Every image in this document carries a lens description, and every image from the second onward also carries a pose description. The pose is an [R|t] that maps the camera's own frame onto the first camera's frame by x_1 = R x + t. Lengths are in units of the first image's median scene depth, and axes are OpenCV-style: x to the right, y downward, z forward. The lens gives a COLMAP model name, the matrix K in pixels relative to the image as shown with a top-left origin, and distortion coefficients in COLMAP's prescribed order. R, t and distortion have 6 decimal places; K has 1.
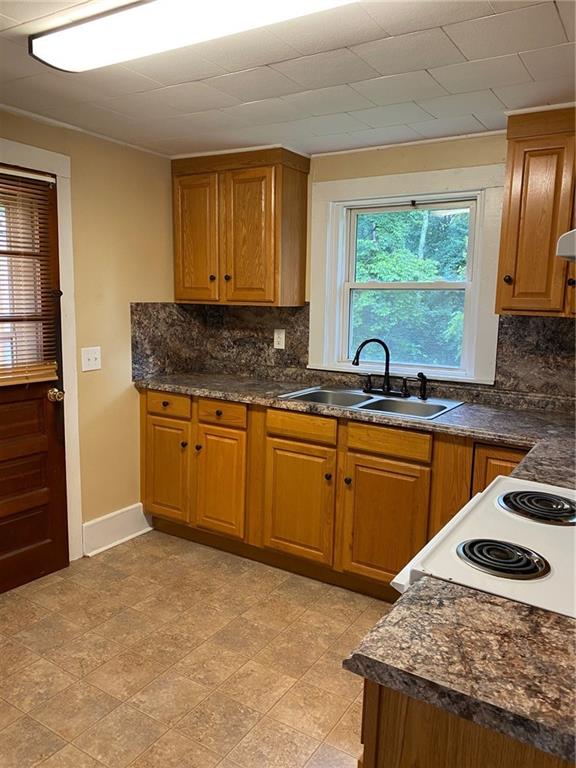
lens RADIAL K [[584.9, 0, 287.8], [0, 584.9, 381.7], [0, 0, 1]] dist [0.017396, -0.034742]
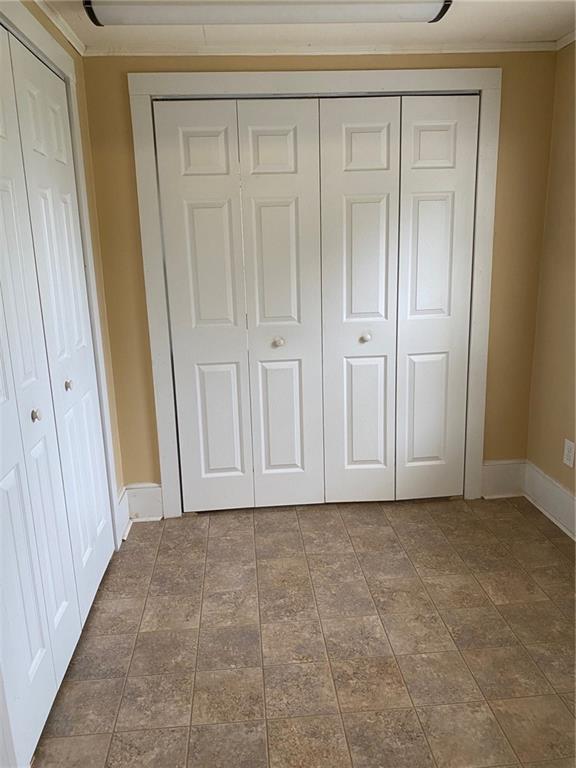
lens RADIAL K [[584.9, 0, 281.3], [0, 584.9, 383.6], [0, 0, 1]] dist [0.017396, -0.034742]
pose [[-0.802114, 0.142114, -0.580015, 0.262827], [-0.084103, 0.934706, 0.345327, -0.185607], [0.591220, 0.325772, -0.737788, 1.356101]]
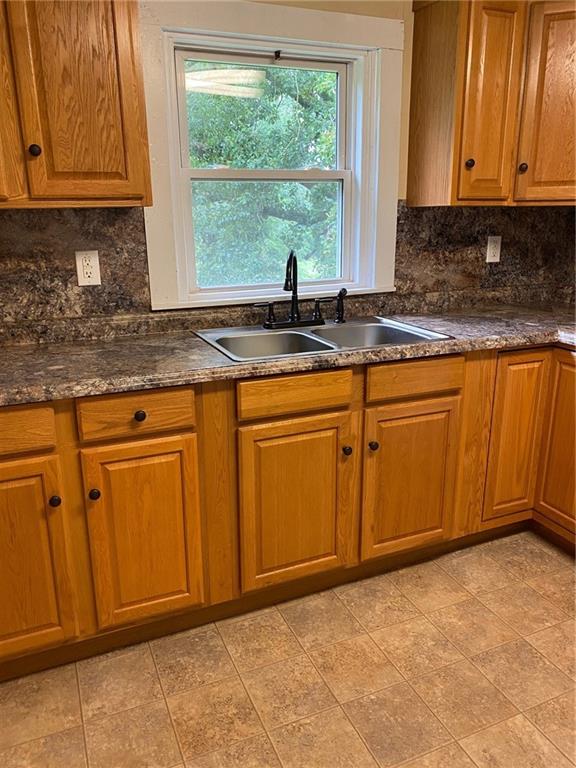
lens RADIAL K [[584.9, 0, 287.2], [0, 584.9, 381.0], [0, 0, 1]] dist [0.017396, -0.034742]
pose [[0.561787, -0.252939, 0.787666, -0.490694], [0.143686, 0.967475, 0.208199, -0.073177], [-0.814708, -0.003787, 0.579859, 0.637894]]
